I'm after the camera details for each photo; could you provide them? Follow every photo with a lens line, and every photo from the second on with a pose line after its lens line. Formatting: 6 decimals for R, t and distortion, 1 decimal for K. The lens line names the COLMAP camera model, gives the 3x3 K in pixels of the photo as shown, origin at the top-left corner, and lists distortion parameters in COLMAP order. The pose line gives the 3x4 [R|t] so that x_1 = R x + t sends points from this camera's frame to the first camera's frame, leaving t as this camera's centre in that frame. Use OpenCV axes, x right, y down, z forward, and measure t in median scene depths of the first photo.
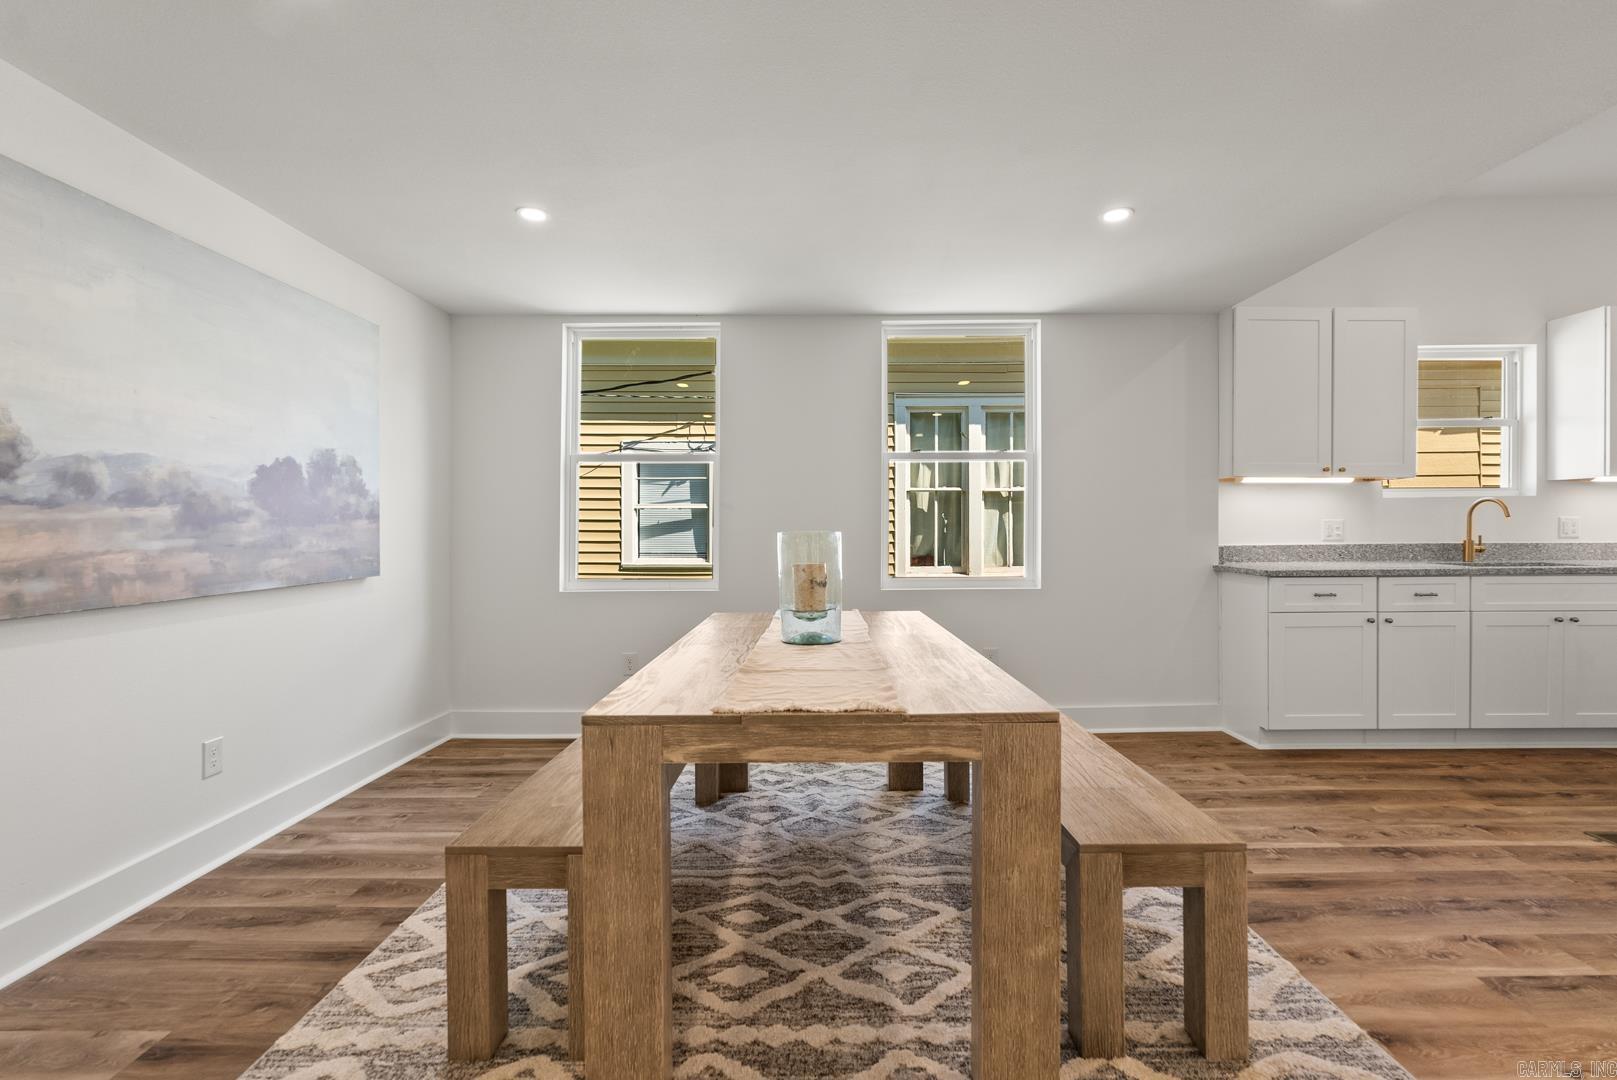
lens RADIAL K [[726.0, 0, 809.0], [0, 726.0, 527.5], [0, 0, 1]] dist [-0.013885, 0.003889]
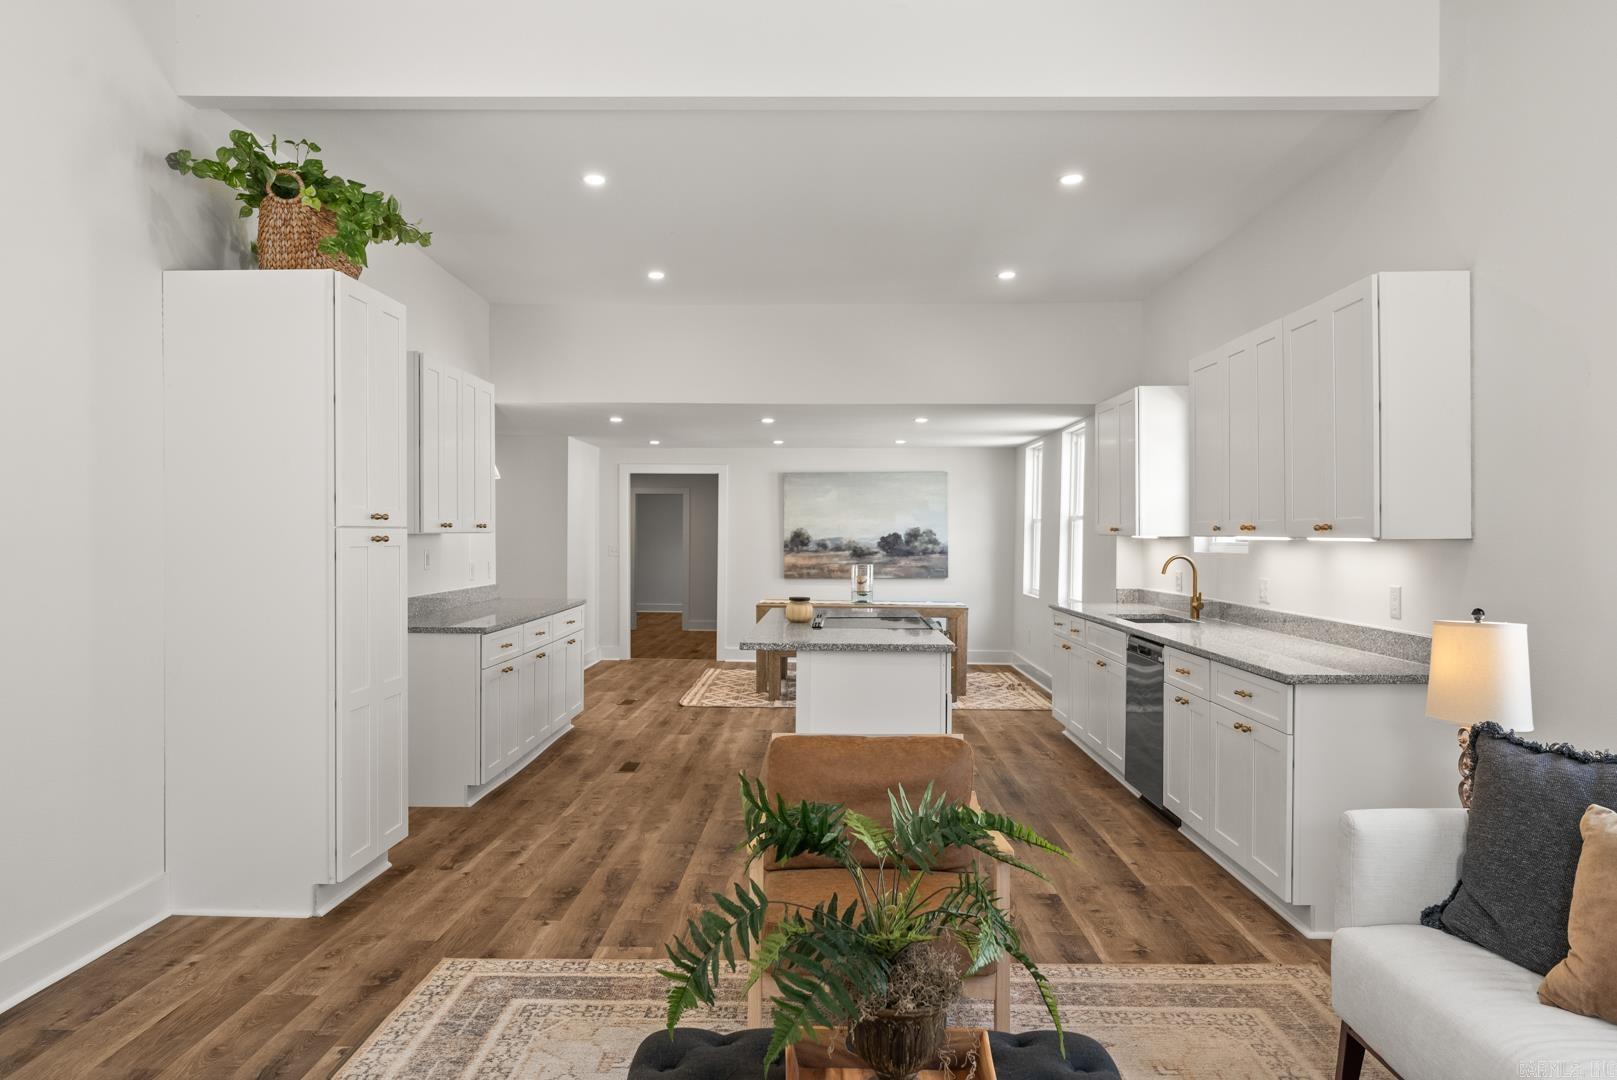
lens RADIAL K [[1082.8, 0, 806.2], [0, 1082.8, 547.8], [0, 0, 1]] dist [-0.019498, 0.008361]
pose [[-0.013918, 0.017251, -0.999754, 3.341550], [-0.001969, 0.999849, 0.017281, -0.103774], [0.999901, 0.002209, -0.013882, 0.656789]]
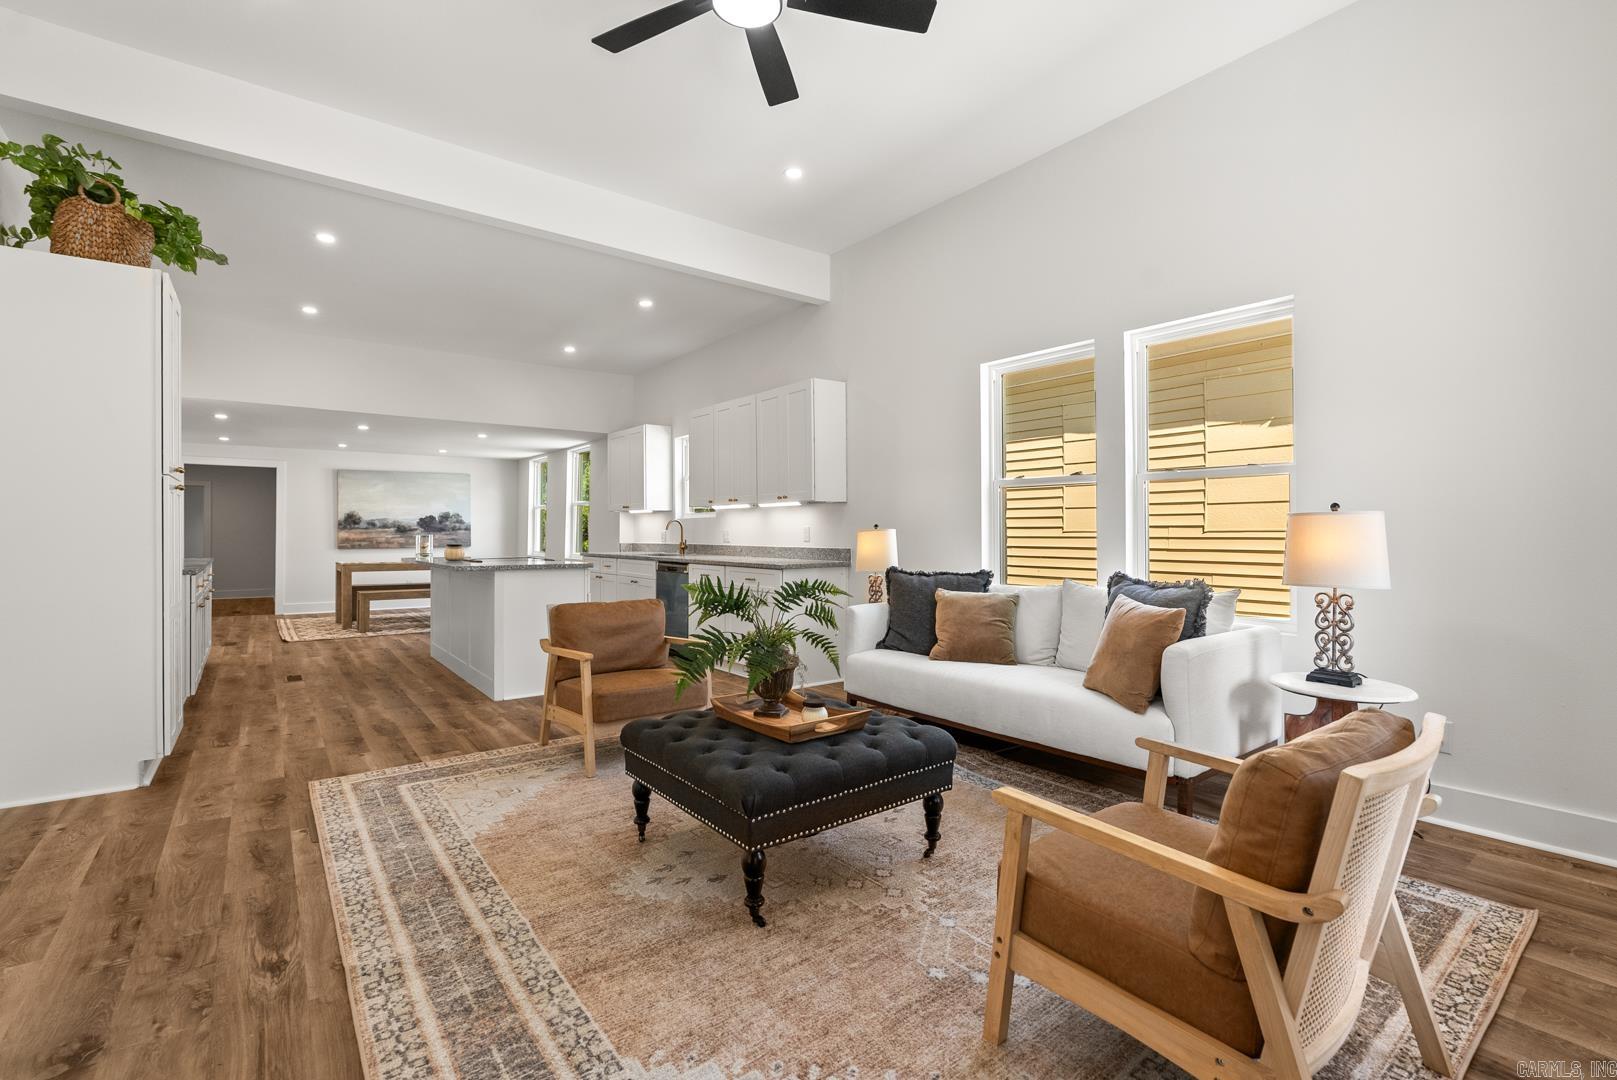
lens RADIAL K [[726.0, 0, 798.7], [0, 726.0, 524.6], [0, 0, 1]] dist [-0.013885, 0.003889]
pose [[0.603202, -0.003393, -0.797581, 3.505833], [-0.003118, 0.999973, -0.006612, -0.023343], [0.797582, 0.006475, 0.603176, 0.182903]]
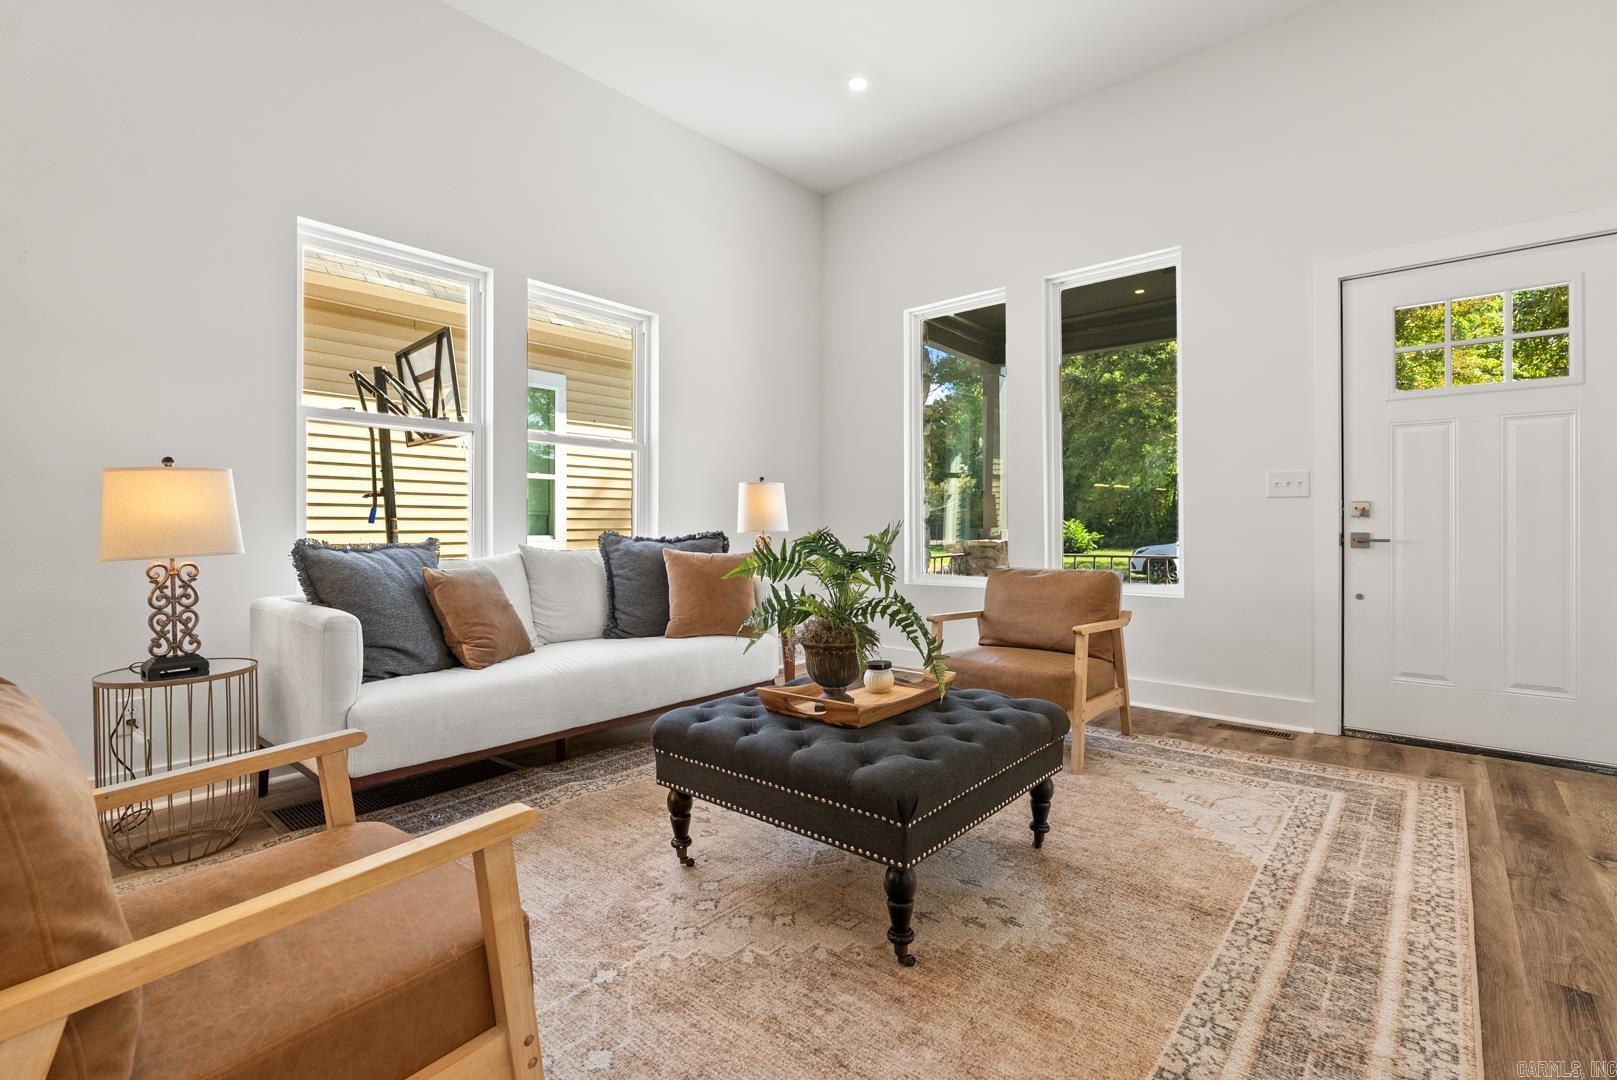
lens RADIAL K [[726.0, 0, 839.7], [0, 726.0, 515.5], [0, 0, 1]] dist [-0.013885, 0.003889]
pose [[0.634962, 0.016778, 0.772361, 2.262936], [-0.013195, 0.999854, -0.010872, 0.039652], [-0.772431, -0.003288, 0.635090, 0.270791]]
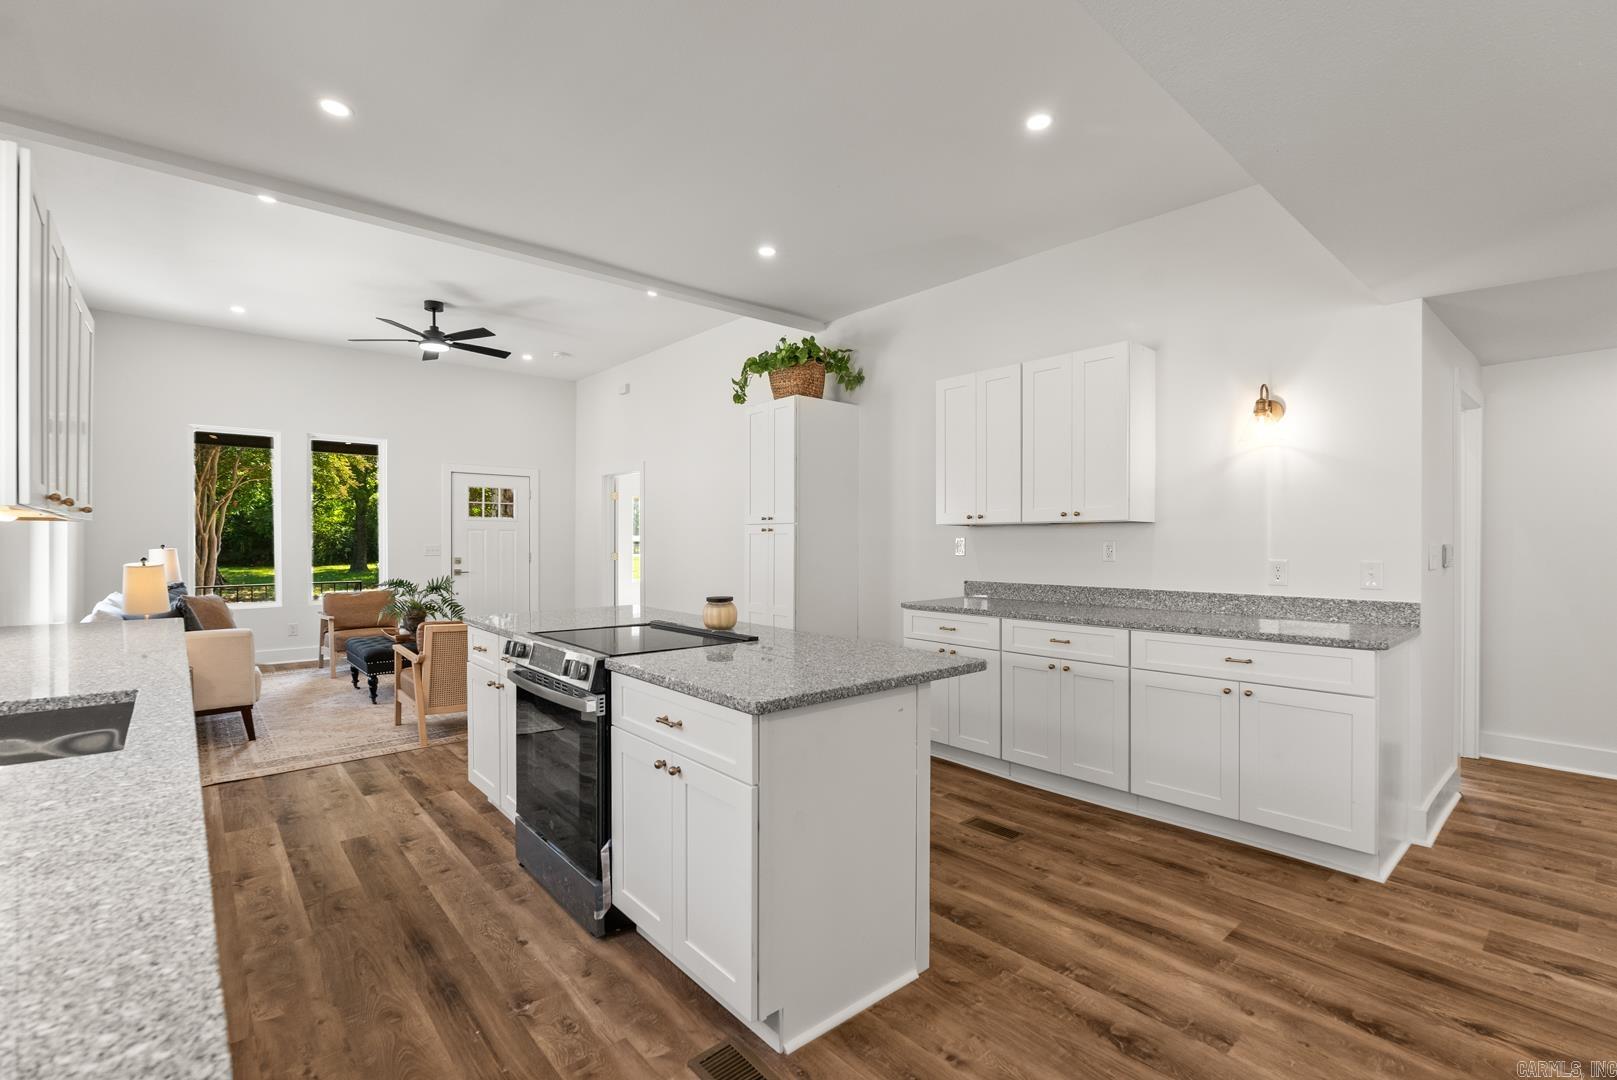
lens RADIAL K [[726.0, 0, 813.3], [0, 726.0, 544.4], [0, 0, 1]] dist [-0.013885, 0.003889]
pose [[-0.666928, -0.000964, 0.745122, 0.537722], [0.001701, 0.999995, 0.002816, -0.059260], [-0.745121, 0.003145, -0.666922, 1.209399]]
